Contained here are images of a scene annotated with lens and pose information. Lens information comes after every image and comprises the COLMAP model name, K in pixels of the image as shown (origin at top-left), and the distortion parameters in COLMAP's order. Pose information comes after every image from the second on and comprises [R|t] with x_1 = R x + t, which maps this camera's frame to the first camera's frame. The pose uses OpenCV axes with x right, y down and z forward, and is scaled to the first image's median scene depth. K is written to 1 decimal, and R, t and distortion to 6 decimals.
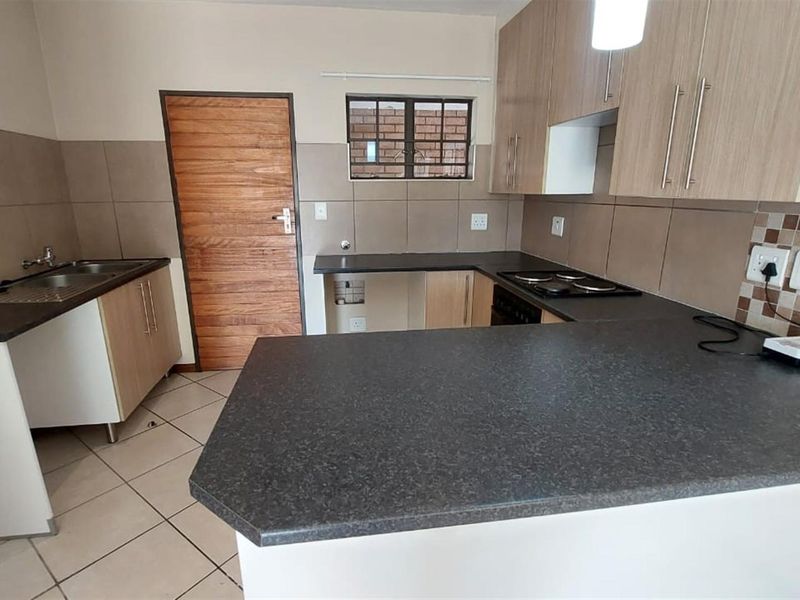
lens RADIAL K [[427.7, 0, 390.4], [0, 427.7, 301.2], [0, 0, 1]] dist [-0.002884, -0.011053]
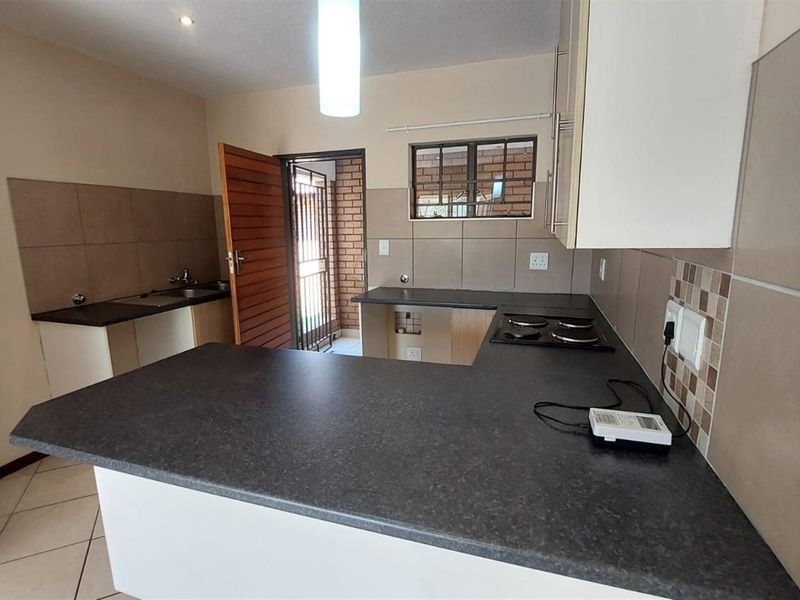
lens RADIAL K [[415.9, 0, 400.0], [0, 415.9, 300.0], [0, 0, 1]] dist [-0.006659, -0.001368]
pose [[0.898518, 0.068715, -0.433525, 0.355435], [-0.103744, 0.992933, -0.057637, -0.016368], [0.426501, 0.096763, 0.899296, 0.053867]]
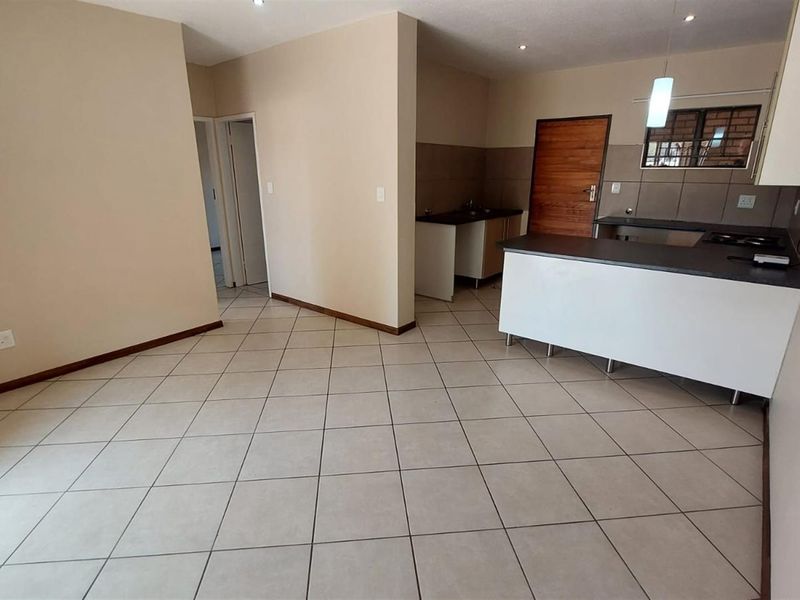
lens RADIAL K [[427.7, 0, 390.4], [0, 427.7, 301.2], [0, 0, 1]] dist [-0.002884, -0.011053]
pose [[0.668162, 0.220977, -0.710442, 0.488866], [-0.194704, 0.973532, 0.119691, 0.167869], [0.718087, 0.058353, 0.693502, -0.656571]]
